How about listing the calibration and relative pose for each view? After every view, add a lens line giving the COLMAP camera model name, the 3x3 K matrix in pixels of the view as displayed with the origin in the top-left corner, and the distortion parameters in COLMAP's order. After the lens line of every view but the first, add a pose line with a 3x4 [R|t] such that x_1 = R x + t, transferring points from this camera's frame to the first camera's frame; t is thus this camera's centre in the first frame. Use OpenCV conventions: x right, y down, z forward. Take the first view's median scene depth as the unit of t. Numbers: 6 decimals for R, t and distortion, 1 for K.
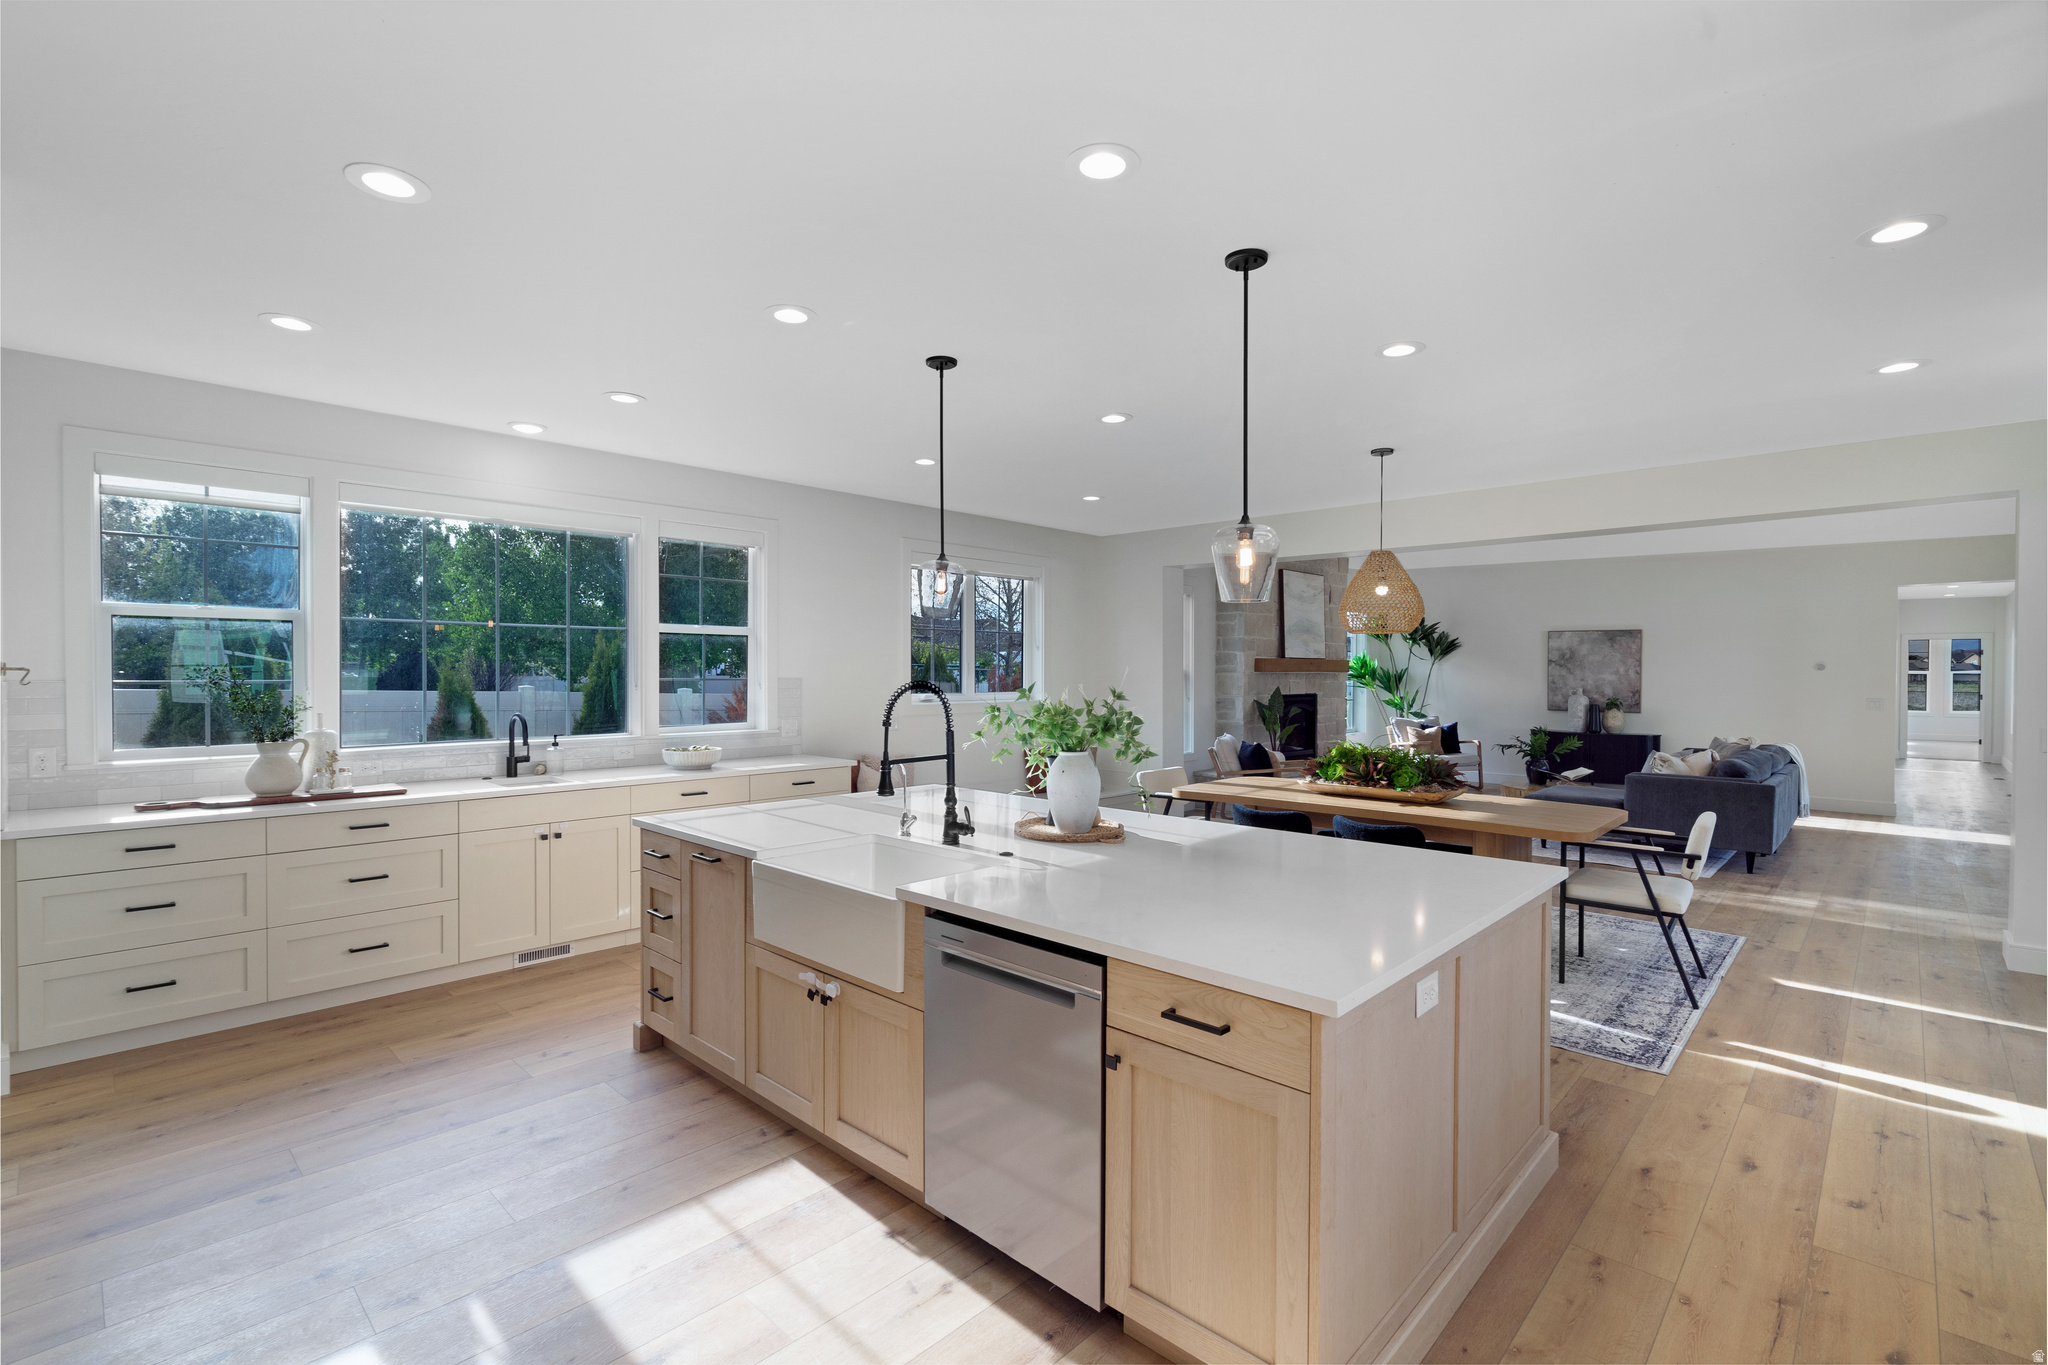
lens RADIAL K [[948.3, 0, 1024.1], [0, 948.3, 681.2], [0, 0, 1]] dist [-0.002625, 0.002299]
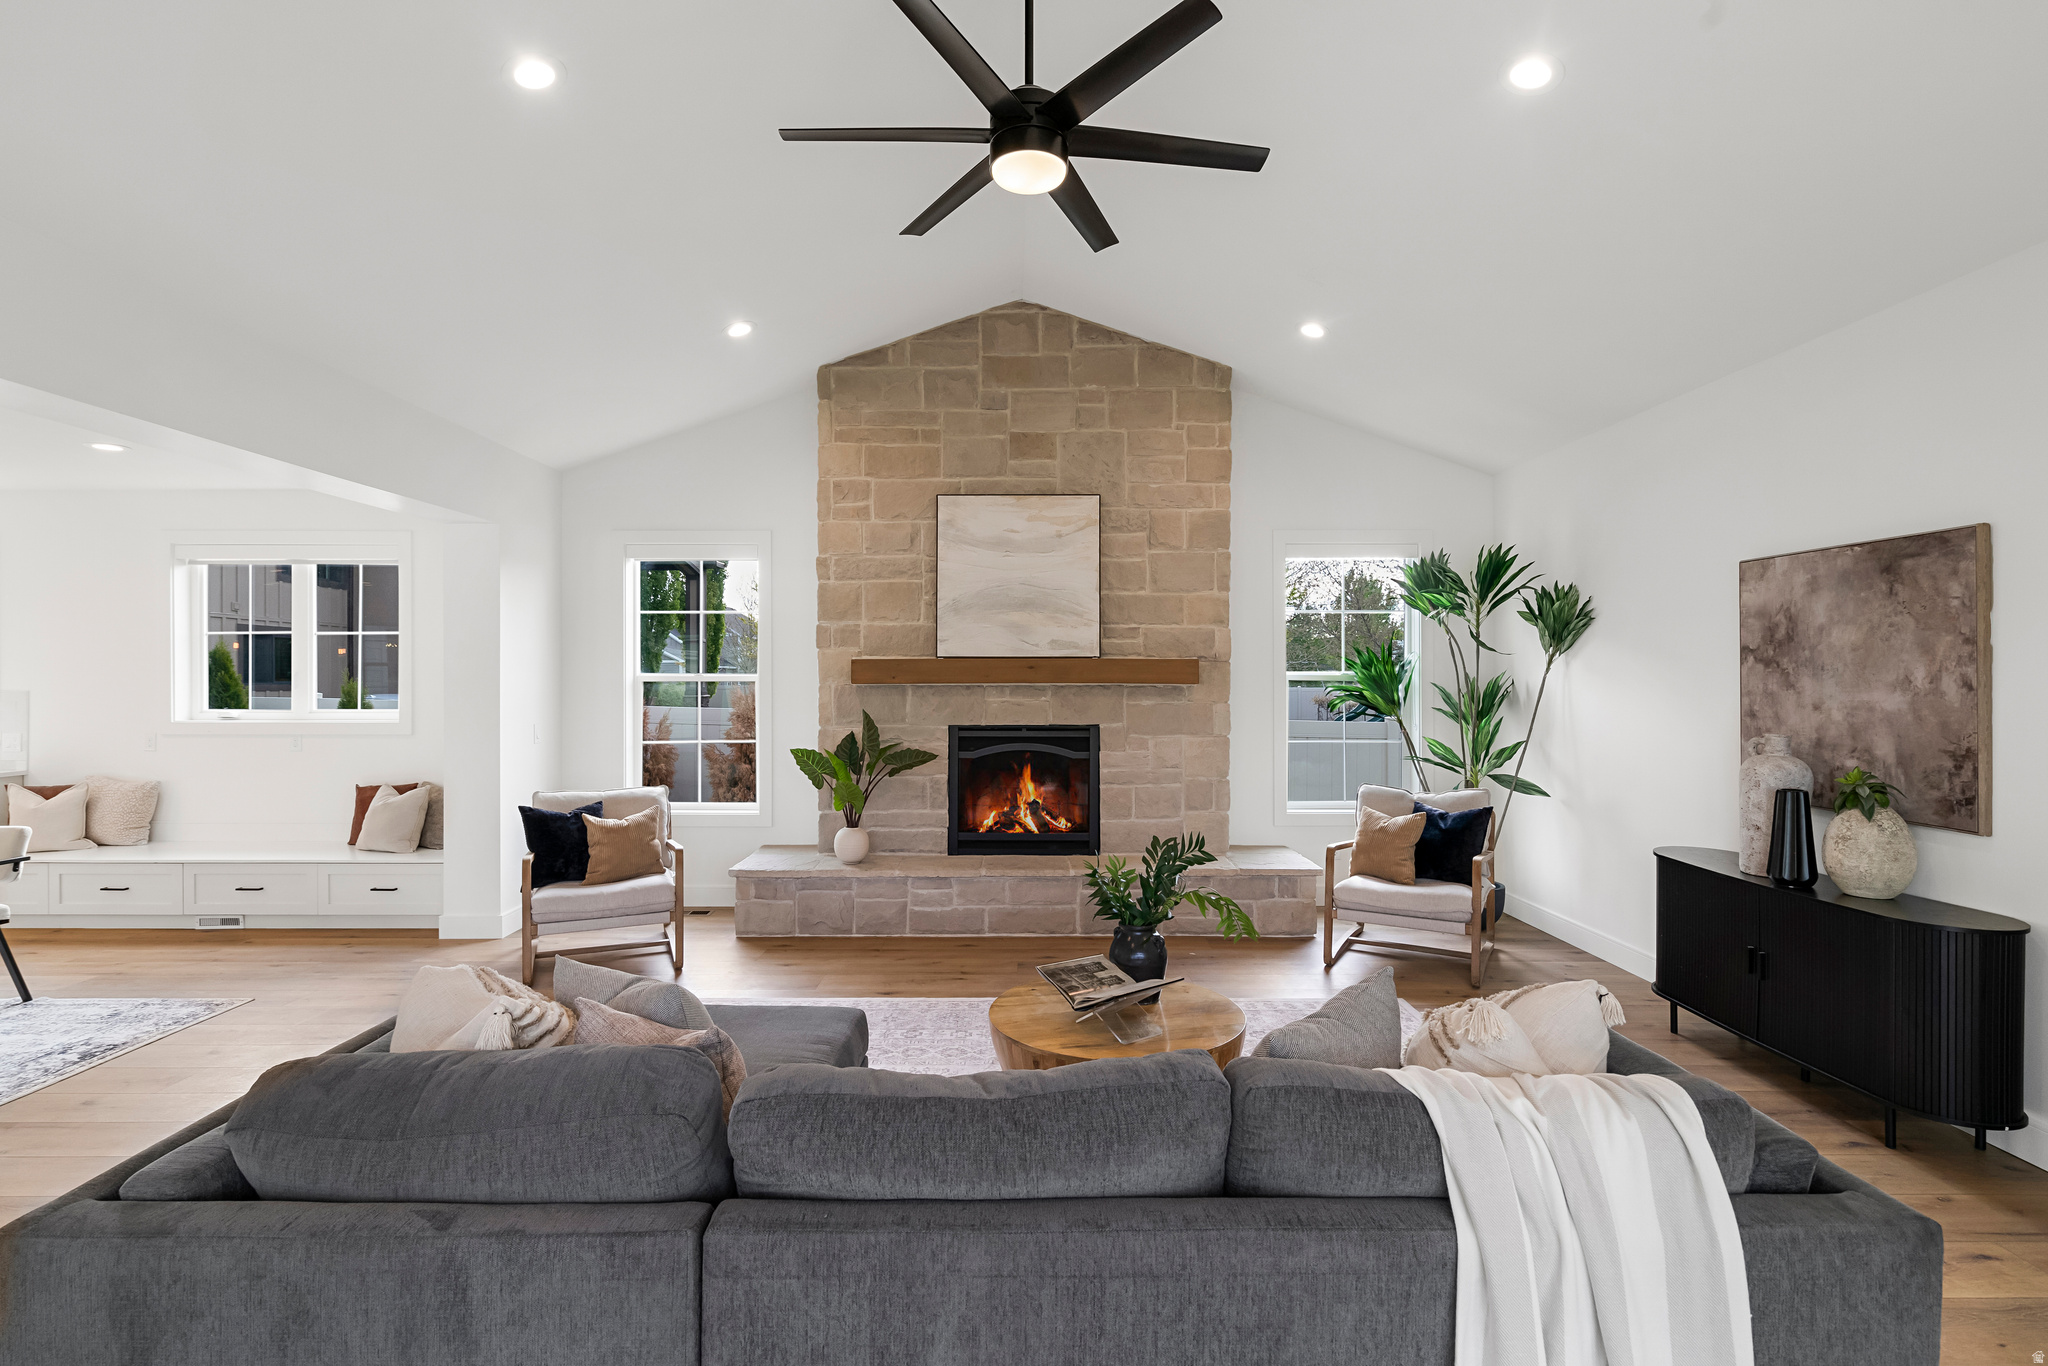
lens RADIAL K [[948.3, 0, 1020.9], [0, 948.3, 680.4], [0, 0, 1]] dist [-0.002625, 0.002299]
pose [[0.666306, -0.001637, -0.745677, 0.661209], [-0.005514, 0.999959, -0.007123, -0.006815], [0.745658, 0.008858, 0.666270, 0.605502]]
